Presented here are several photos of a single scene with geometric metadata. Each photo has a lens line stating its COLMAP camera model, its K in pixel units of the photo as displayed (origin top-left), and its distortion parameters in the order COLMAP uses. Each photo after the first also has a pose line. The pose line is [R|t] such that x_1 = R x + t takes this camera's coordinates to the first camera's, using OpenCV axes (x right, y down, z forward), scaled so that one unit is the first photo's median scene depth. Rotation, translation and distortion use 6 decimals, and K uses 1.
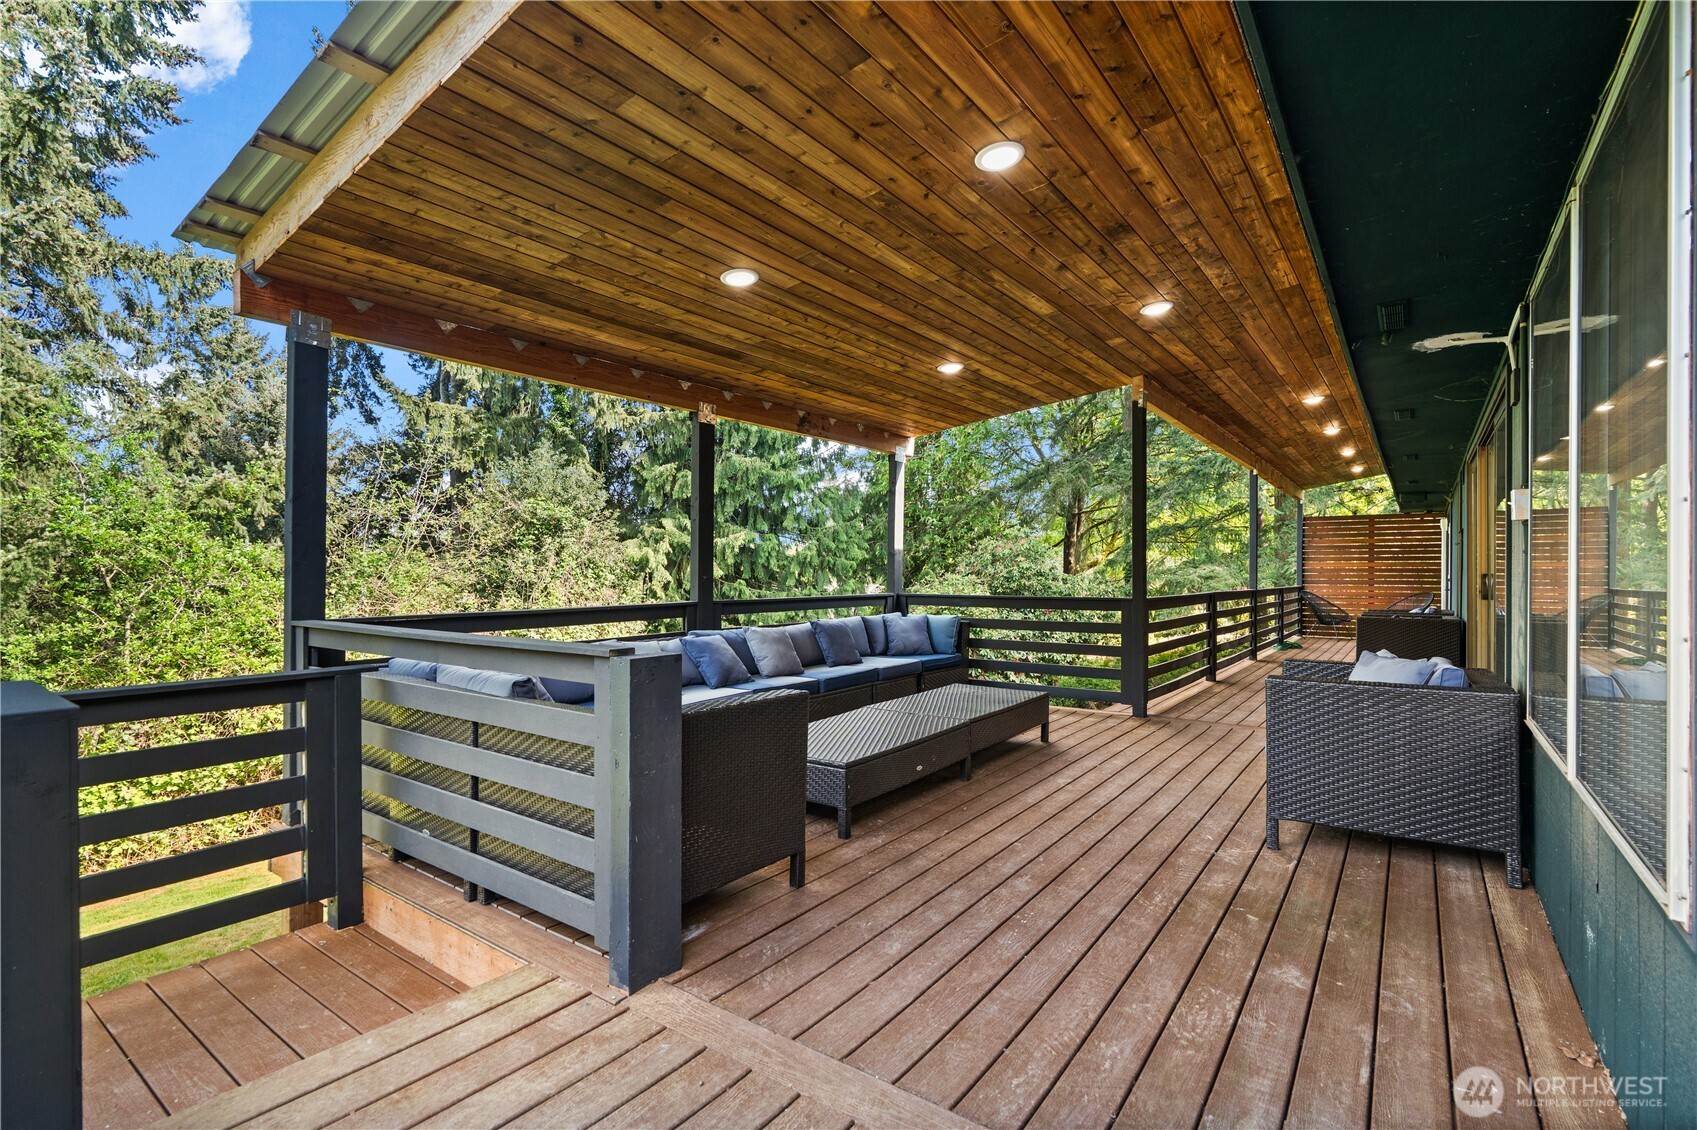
lens RADIAL K [[784.9, 0, 844.2], [0, 784.9, 569.0], [0, 0, 1]] dist [-0.000171, 0.000020]
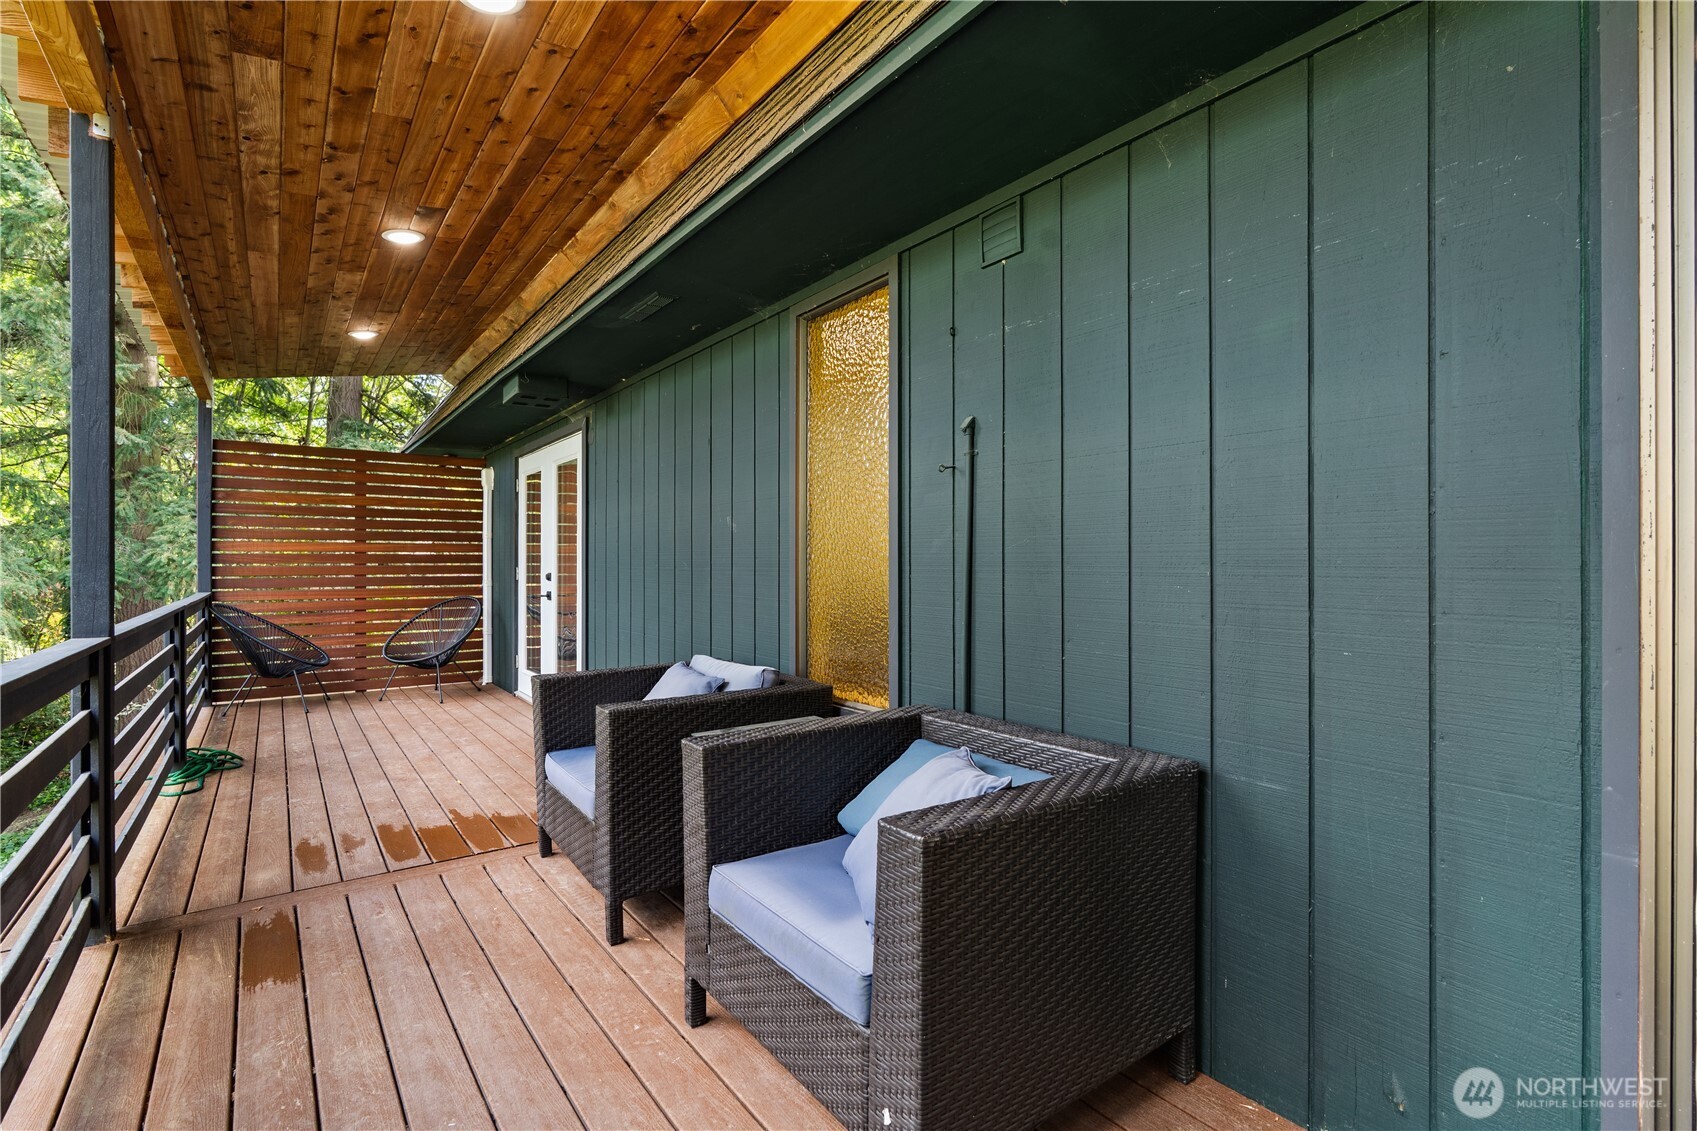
lens RADIAL K [[784.9, 0, 848.6], [0, 784.9, 560.9], [0, 0, 1]] dist [-0.000171, 0.000020]
pose [[0.299484, -0.000677, 0.954101, 0.379335], [-0.002166, 0.999997, 0.001390, 0.002399], [-0.954099, -0.002483, 0.299482, 0.738312]]
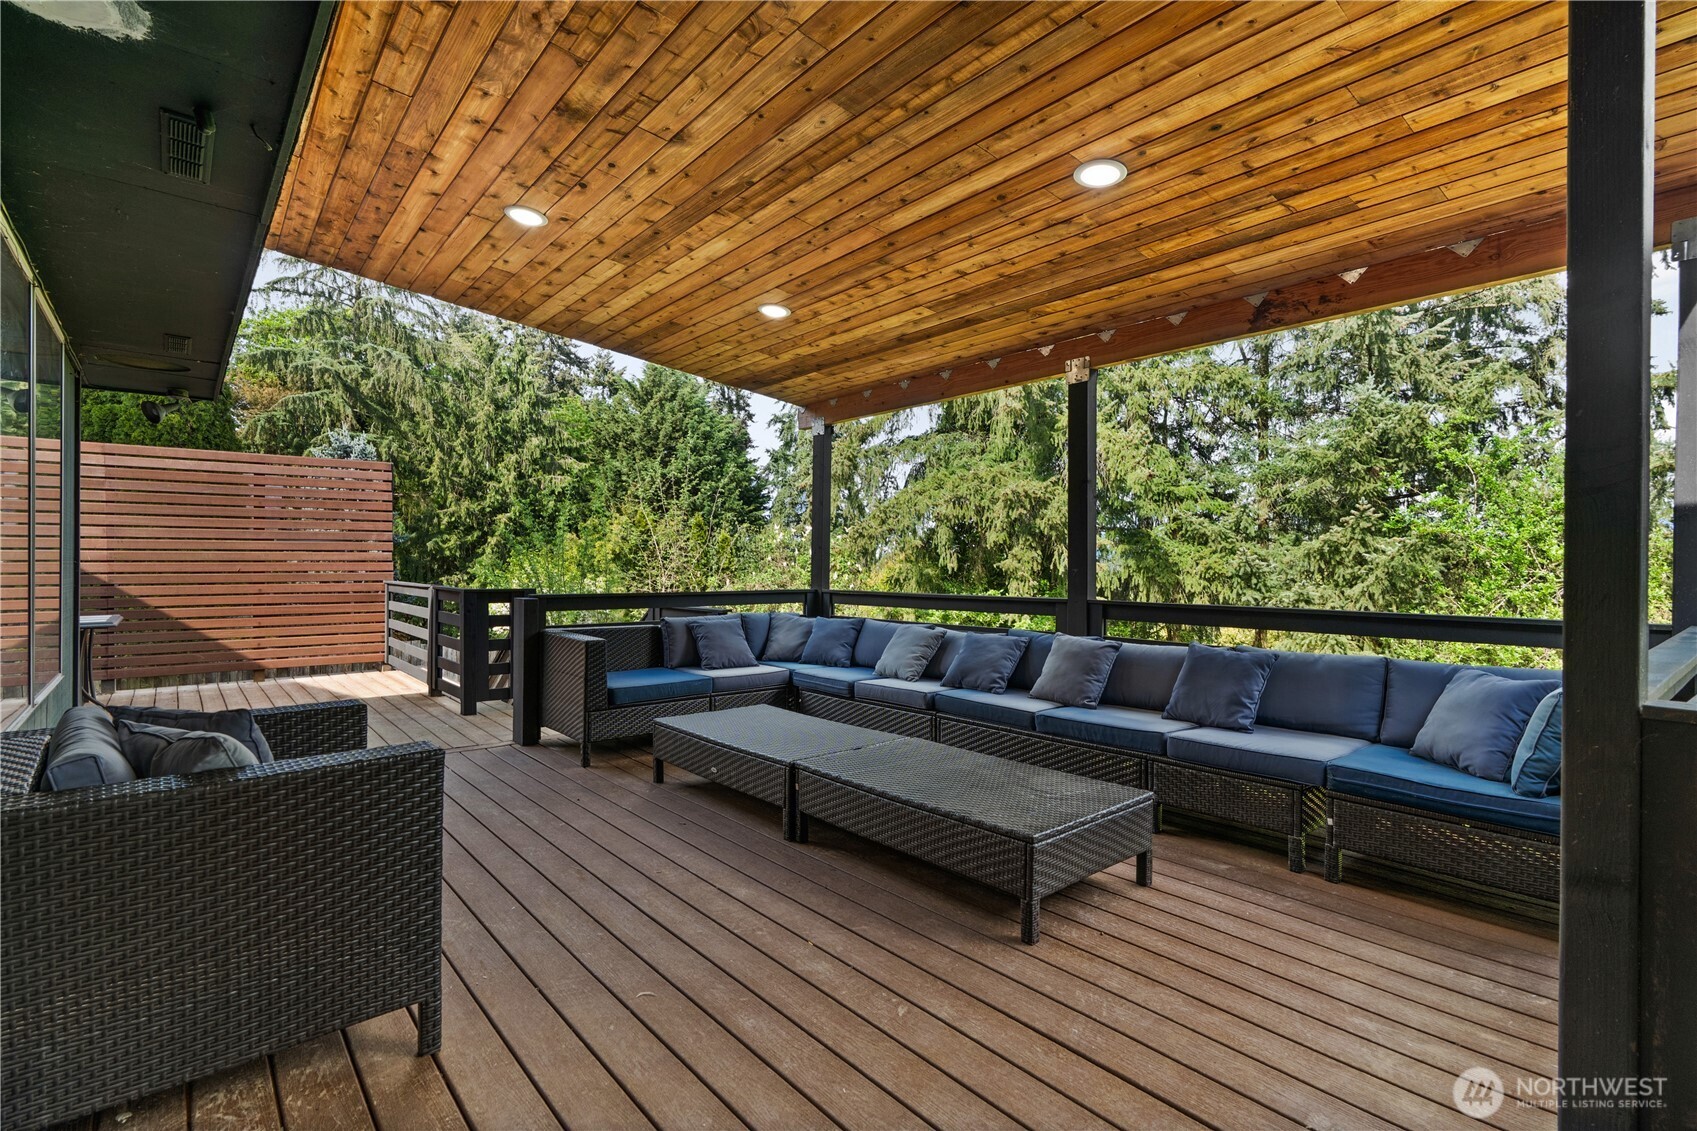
lens RADIAL K [[784.9, 0, 841.6], [0, 784.9, 563.5], [0, 0, 1]] dist [-0.000171, 0.000020]
pose [[-0.230871, -0.000676, -0.972984, 0.909121], [-0.001077, 0.999999, -0.000439, 0.004751], [0.972984, 0.000947, -0.230871, 1.268870]]
